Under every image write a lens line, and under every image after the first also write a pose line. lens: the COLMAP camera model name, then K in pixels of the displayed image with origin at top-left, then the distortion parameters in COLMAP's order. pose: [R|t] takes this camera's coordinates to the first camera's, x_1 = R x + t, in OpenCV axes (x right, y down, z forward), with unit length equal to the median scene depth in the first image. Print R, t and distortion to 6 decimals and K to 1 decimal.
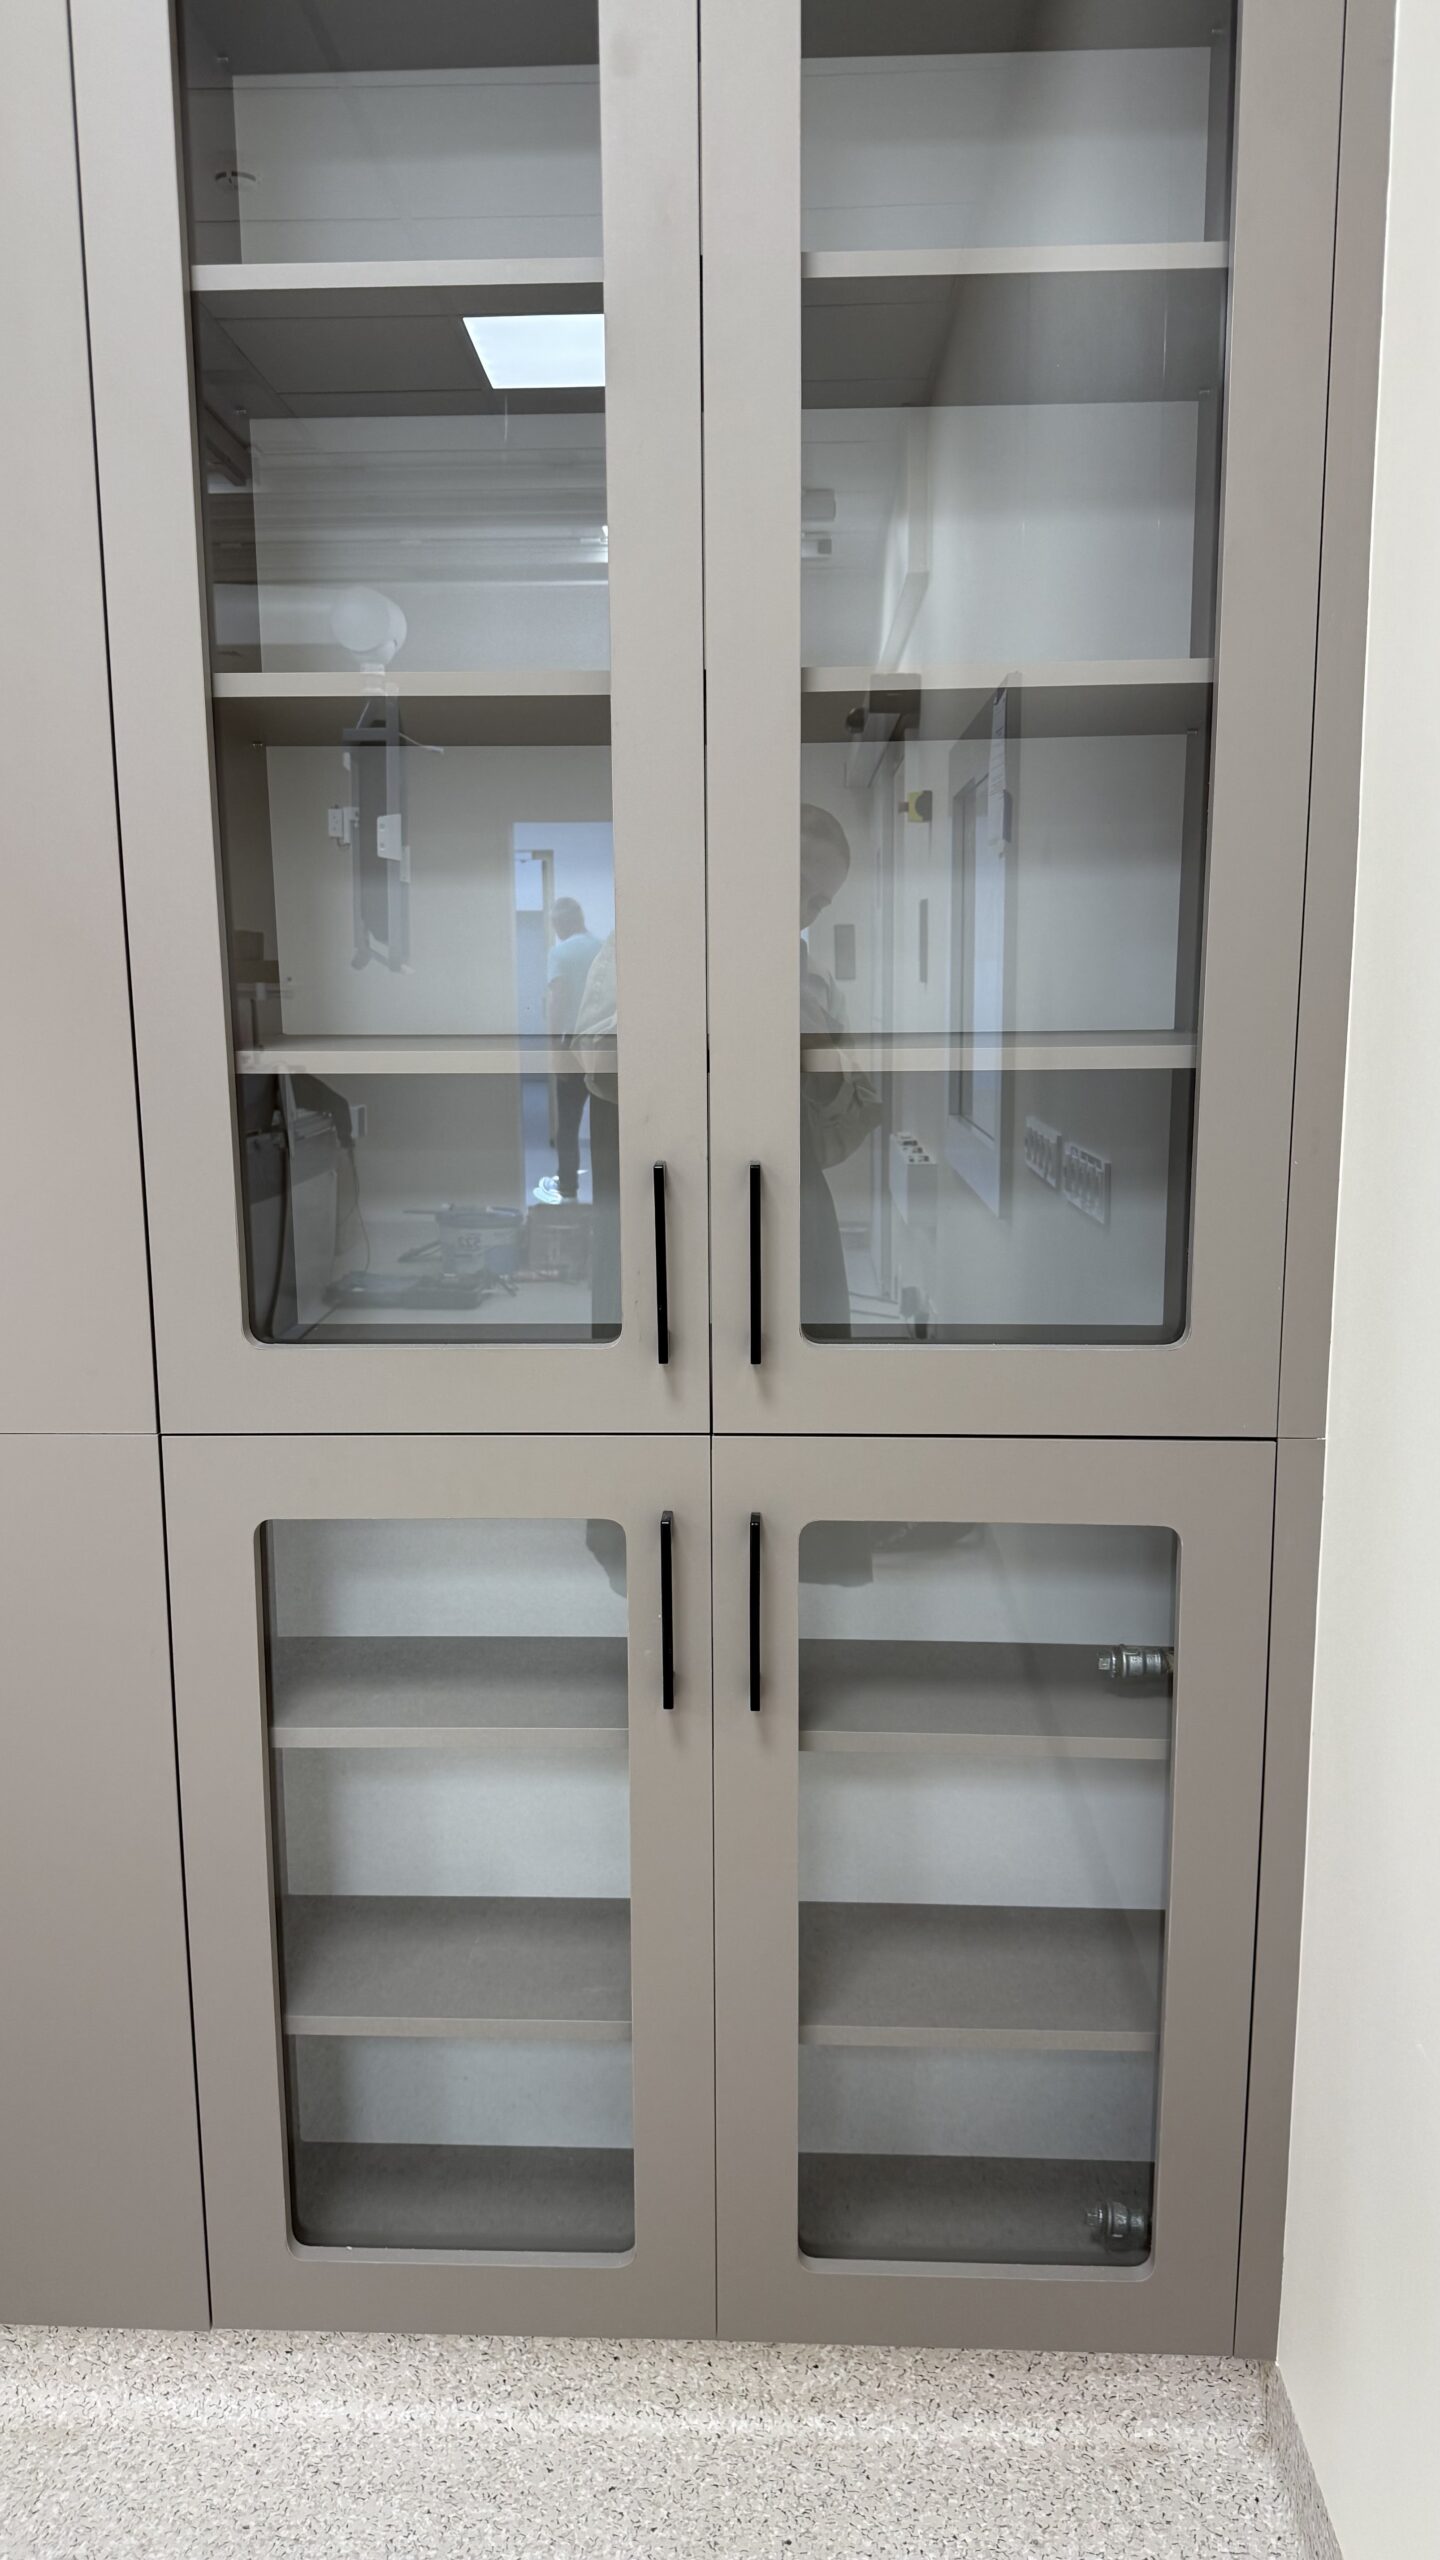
lens RADIAL K [[1785.9, 0, 739.8], [0, 1785.9, 1271.5], [0, 0, 1]] dist [0.079493, -0.086624]
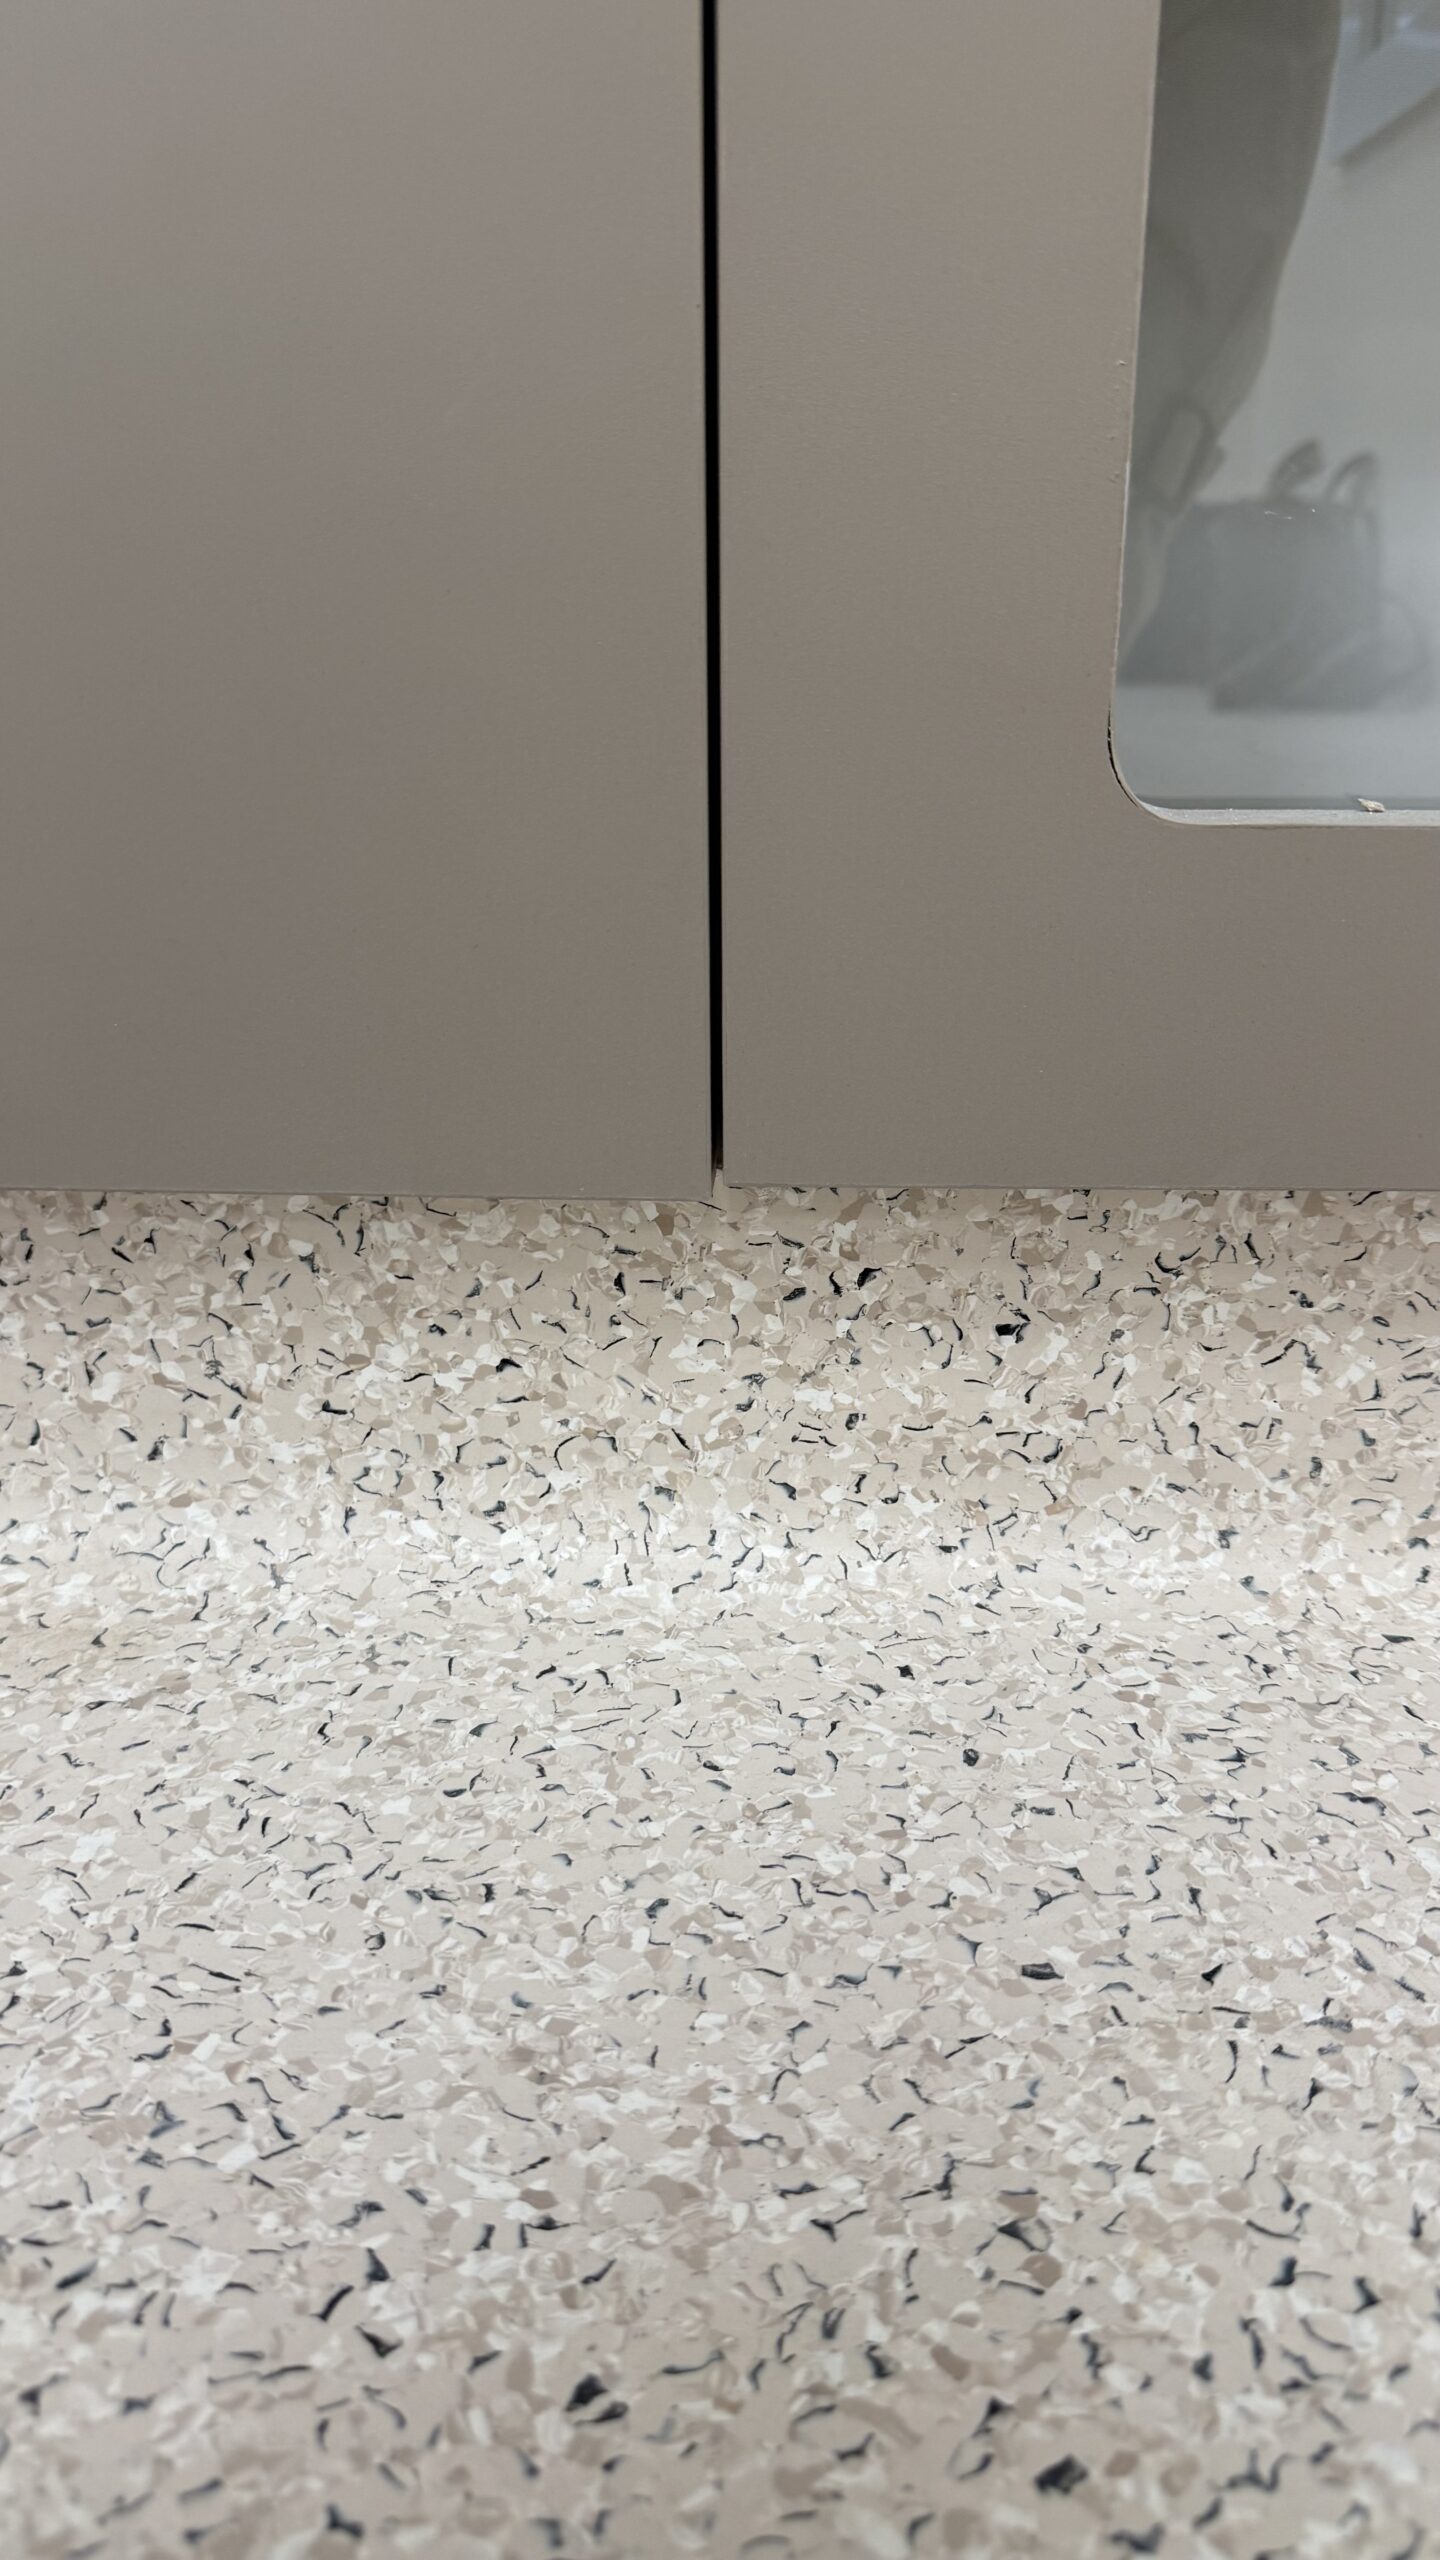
lens RADIAL K [[1785.9, 0, 739.8], [0, 1785.9, 1271.5], [0, 0, 1]] dist [0.079493, -0.086624]
pose [[0.999971, 0.003810, 0.006560, -0.285137], [-0.004905, 0.984392, 0.175922, 0.545159], [-0.005787, -0.175949, 0.984382, 0.768648]]
